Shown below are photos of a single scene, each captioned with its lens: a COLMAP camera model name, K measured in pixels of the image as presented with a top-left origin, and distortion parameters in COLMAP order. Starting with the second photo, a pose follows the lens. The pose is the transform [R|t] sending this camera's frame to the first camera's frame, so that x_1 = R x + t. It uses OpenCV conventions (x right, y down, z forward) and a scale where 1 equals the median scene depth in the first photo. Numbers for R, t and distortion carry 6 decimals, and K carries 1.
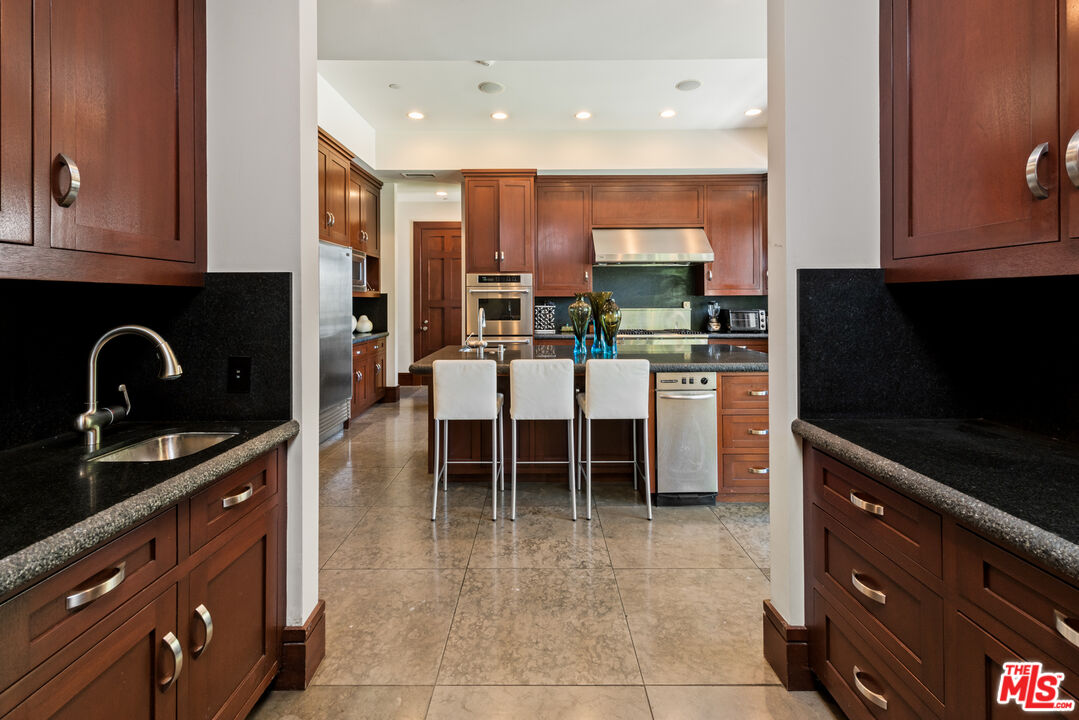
lens RADIAL K [[464.0, 0, 541.7], [0, 464.0, 338.3], [0, 0, 1]] dist [0.001235, -0.000015]
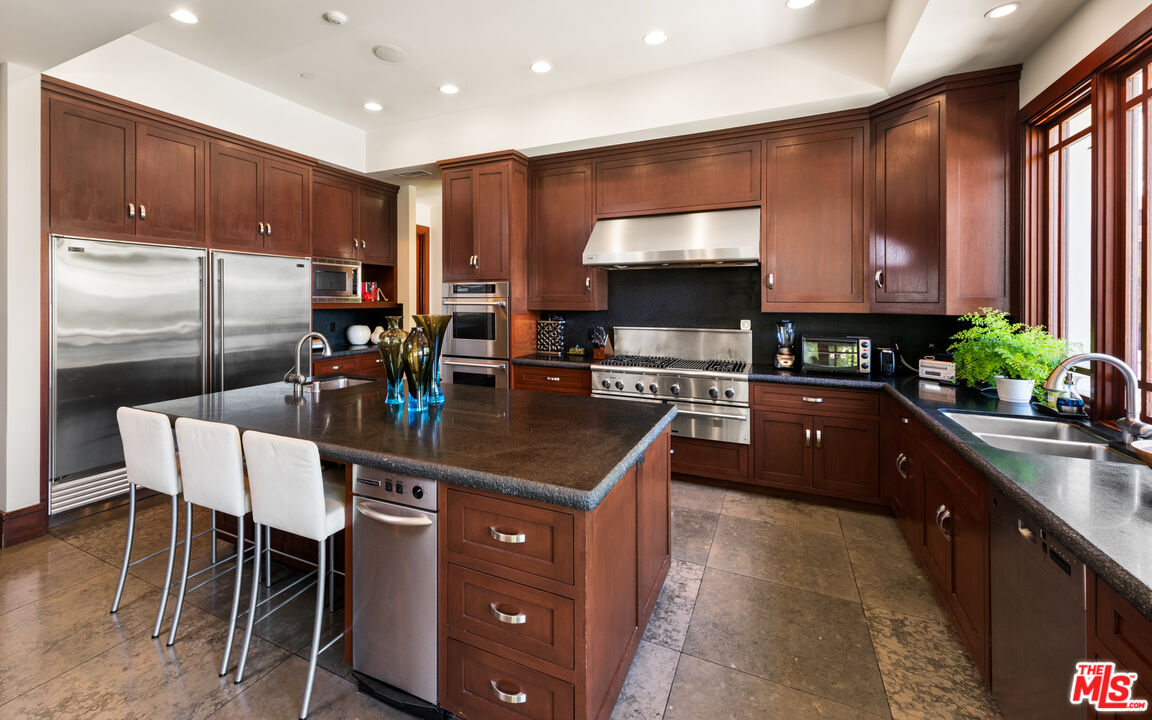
lens RADIAL K [[453.7, 0, 579.5], [0, 453.7, 335.9], [0, 0, 1]] dist [0.002314, 0.000206]
pose [[0.902753, 0.042016, -0.428102, 0.425633], [-0.041980, 0.999073, 0.009528, -0.059277], [0.428106, 0.009371, 0.903680, 0.345907]]
